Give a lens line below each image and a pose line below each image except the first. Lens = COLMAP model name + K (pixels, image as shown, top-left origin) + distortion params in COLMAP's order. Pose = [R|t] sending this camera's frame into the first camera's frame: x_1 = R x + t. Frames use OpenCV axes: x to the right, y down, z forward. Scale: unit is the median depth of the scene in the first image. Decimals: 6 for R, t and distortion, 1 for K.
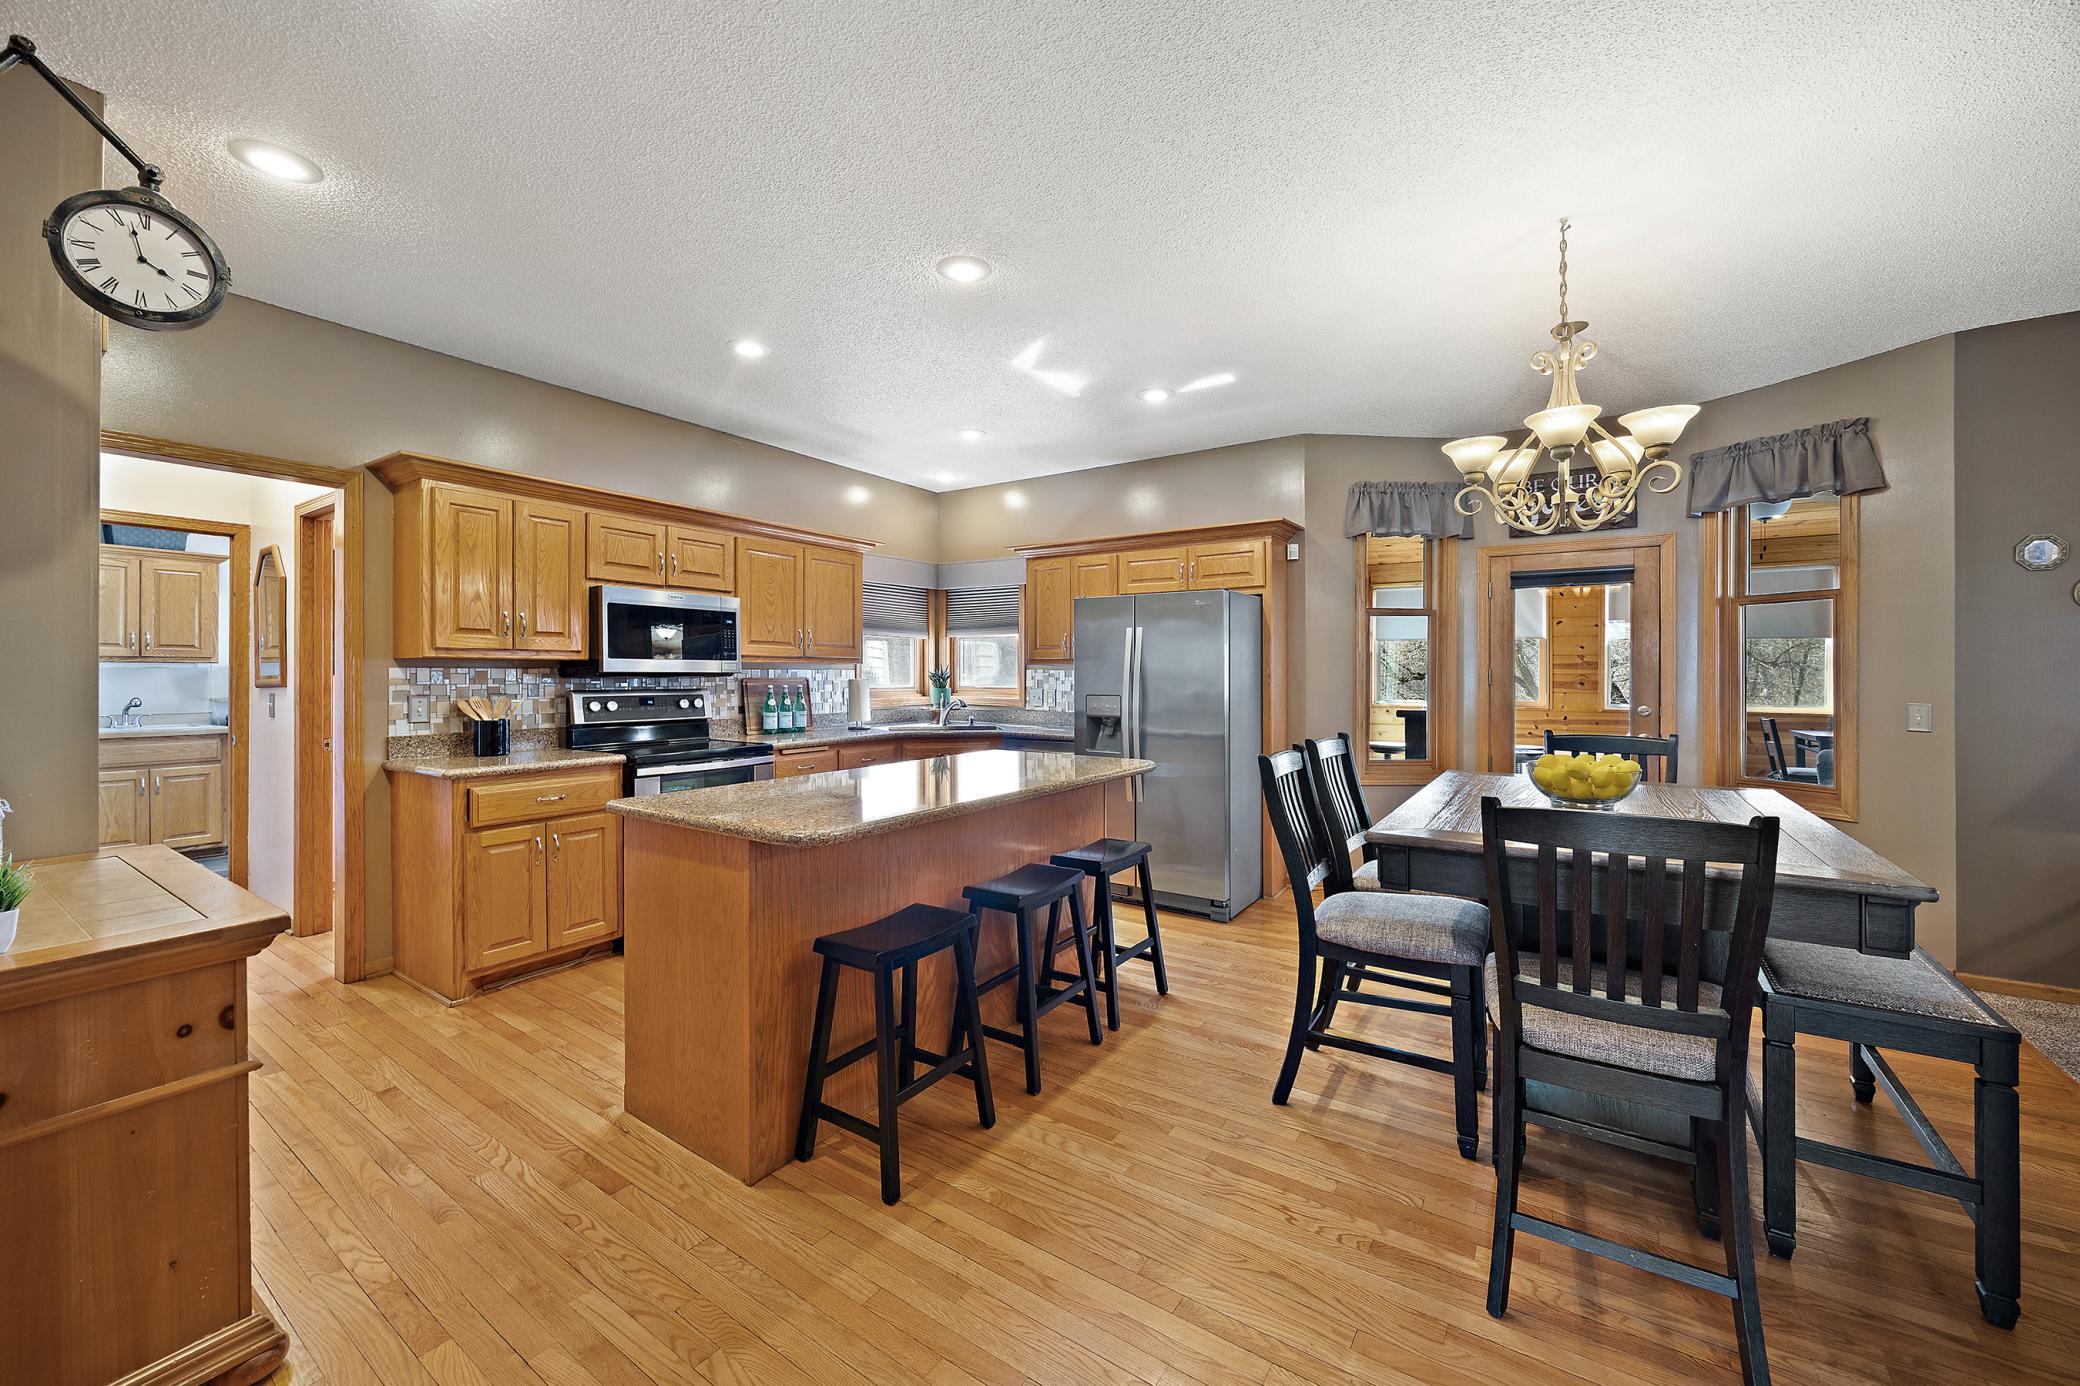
lens RADIAL K [[791.3, 0, 1041.7], [0, 791.3, 677.0], [0, 0, 1]] dist [-0.003541, -0.000143]
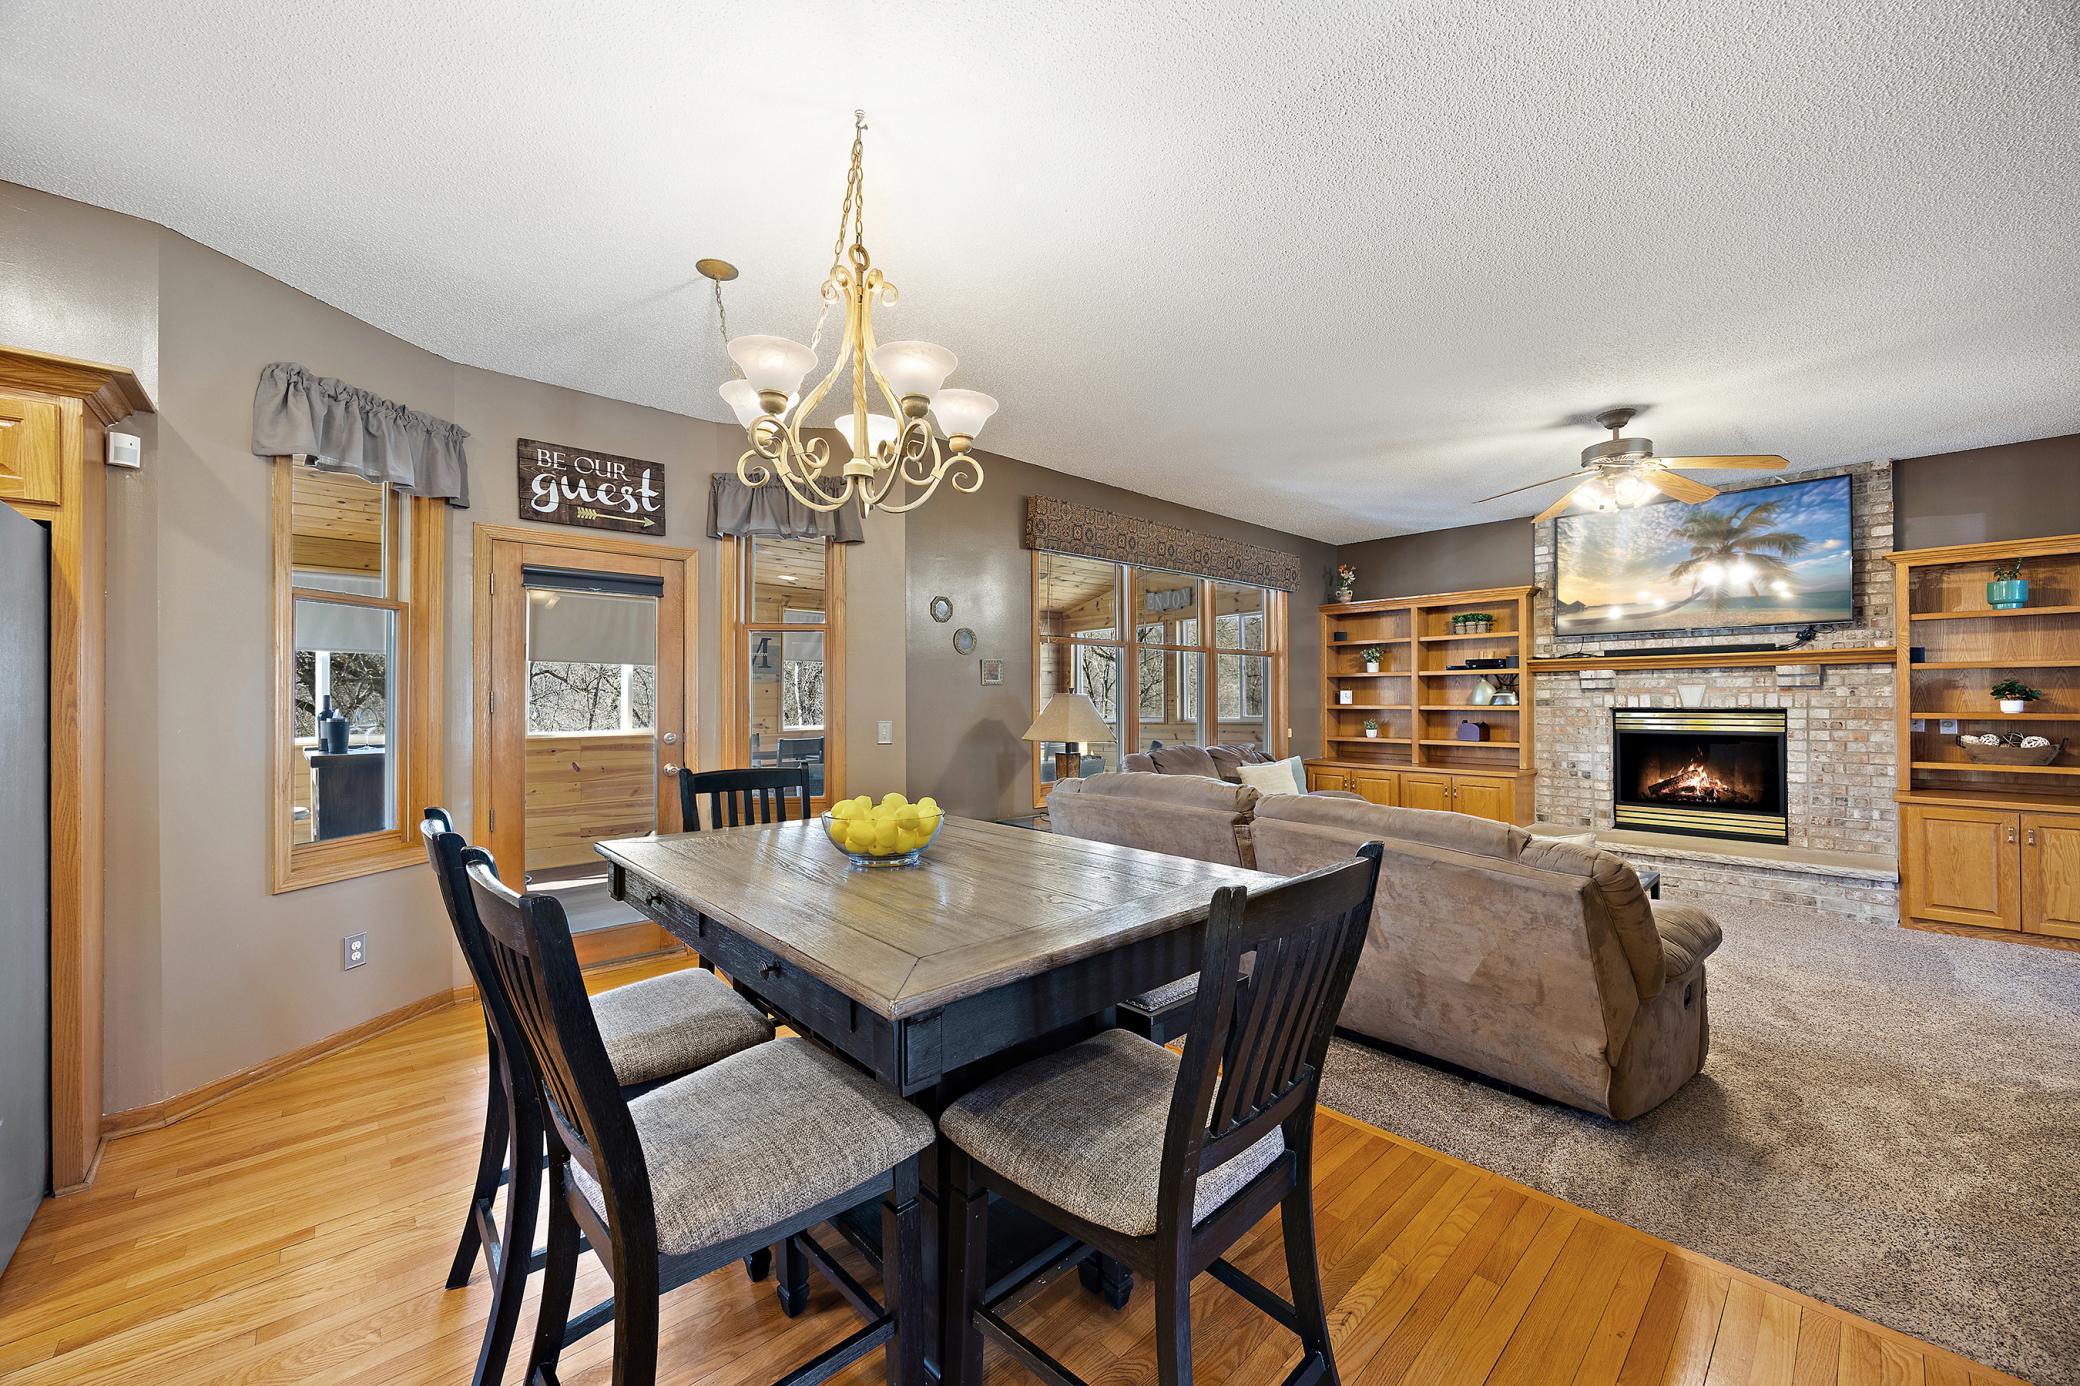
lens RADIAL K [[791.3, 0, 1047.1], [0, 791.3, 695.7], [0, 0, 1]] dist [-0.003541, -0.000143]
pose [[0.231279, 0.002399, 0.972885, -0.027104], [0.007672, 0.999961, -0.004290, 0.001063], [-0.972857, 0.008456, 0.231251, 0.359506]]
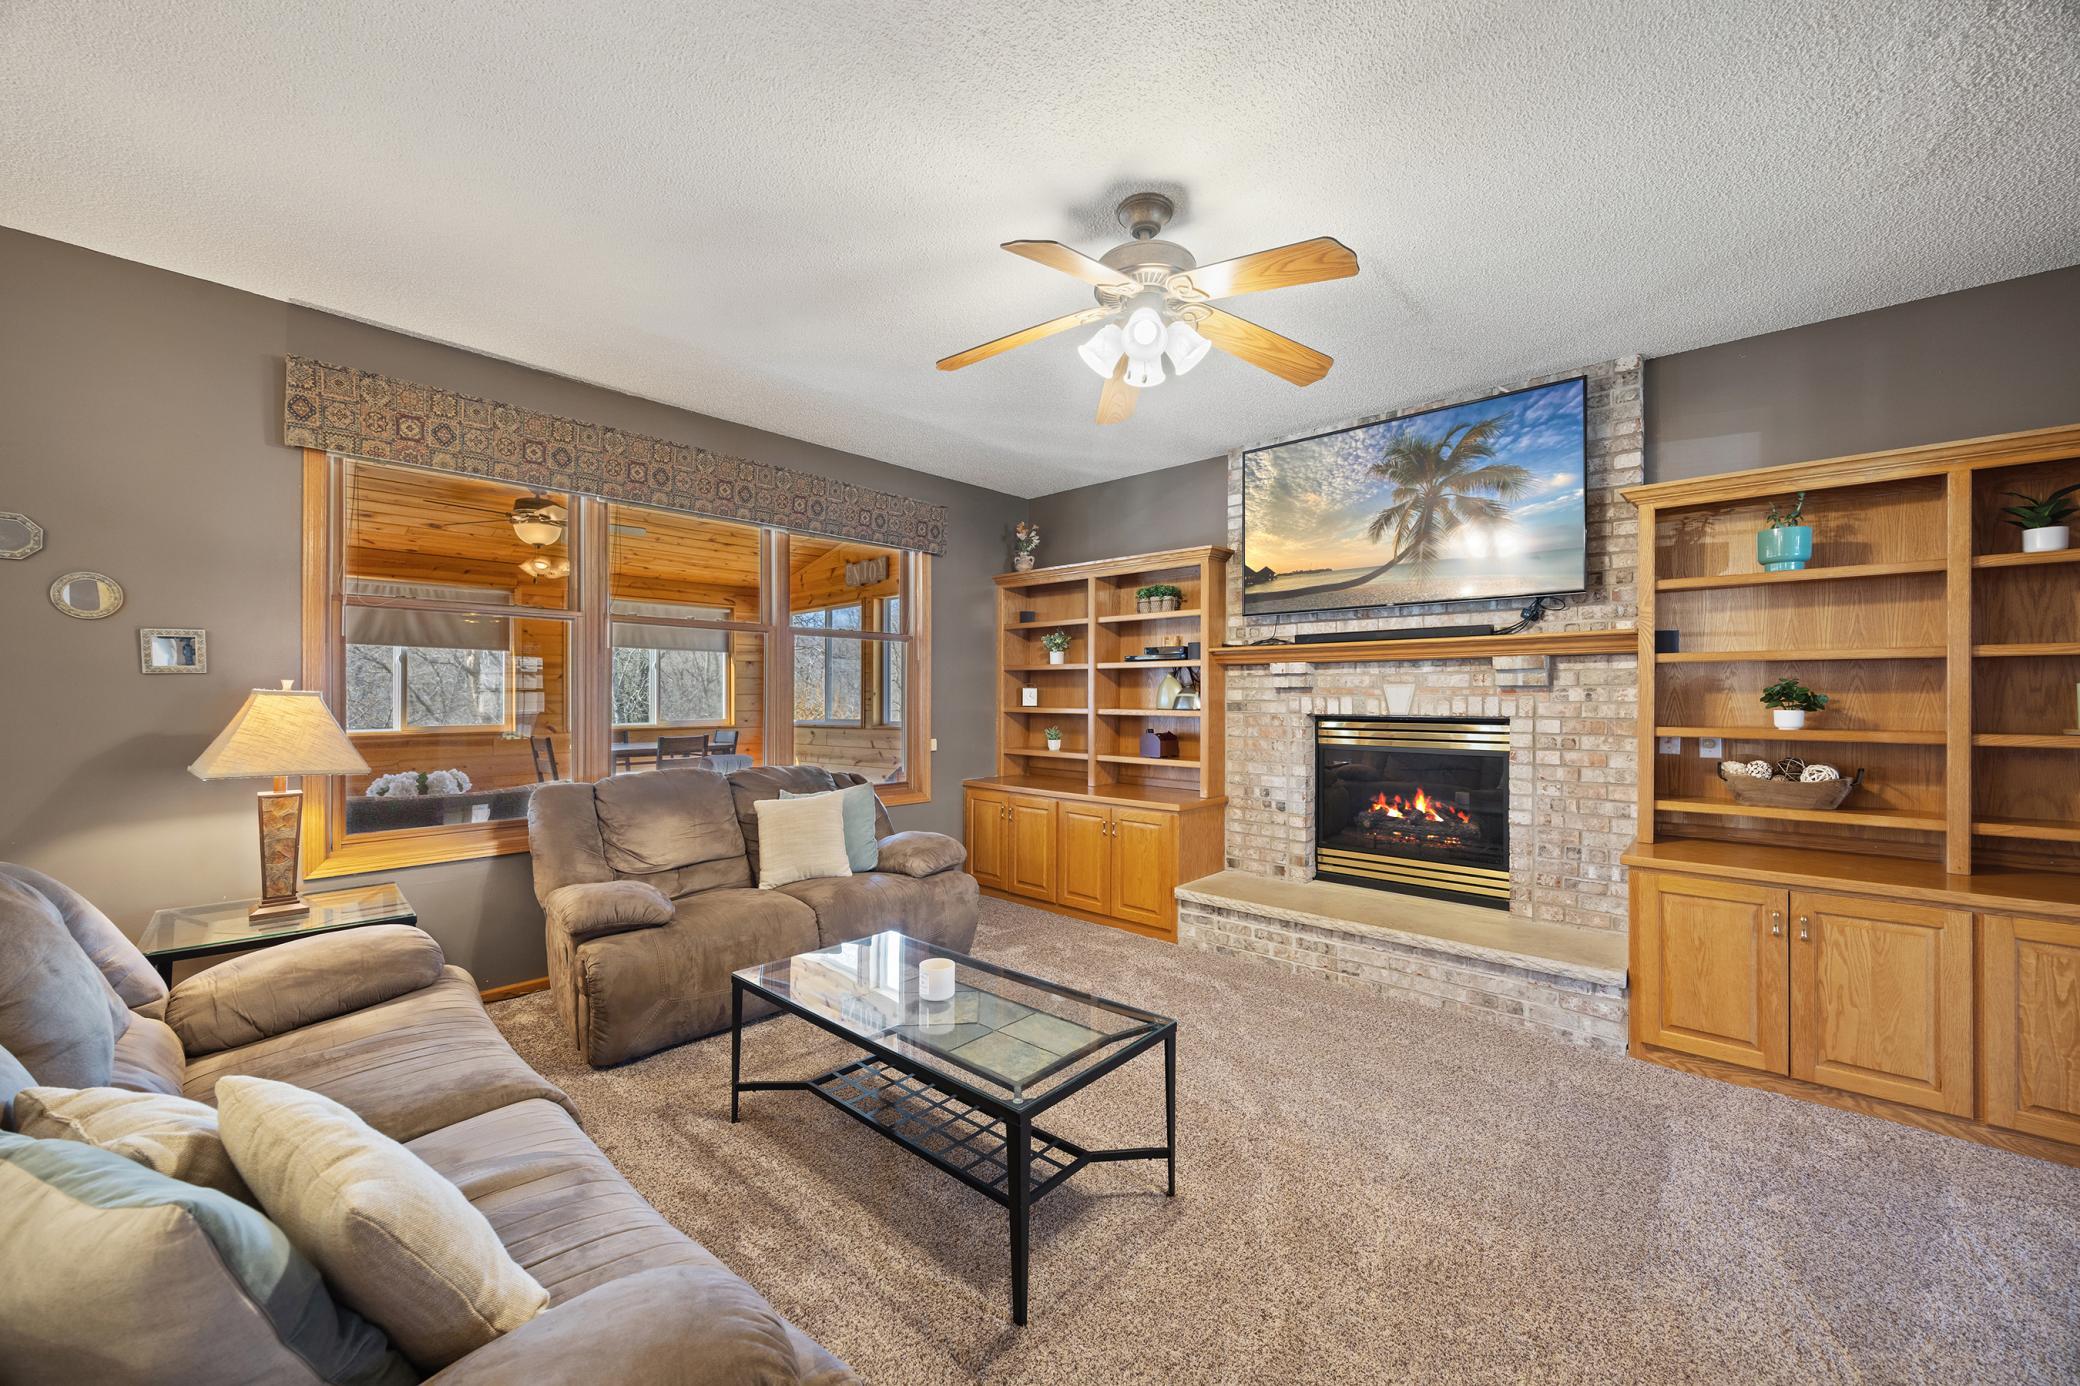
lens RADIAL K [[791.3, 0, 1049.8], [0, 791.3, 694.6], [0, 0, 1]] dist [-0.003541, -0.000143]
pose [[0.149519, 0.000545, 0.988759, 0.482198], [0.001045, 0.999999, -0.000709, -0.001091], [-0.988758, 0.001139, 0.149518, -0.087879]]
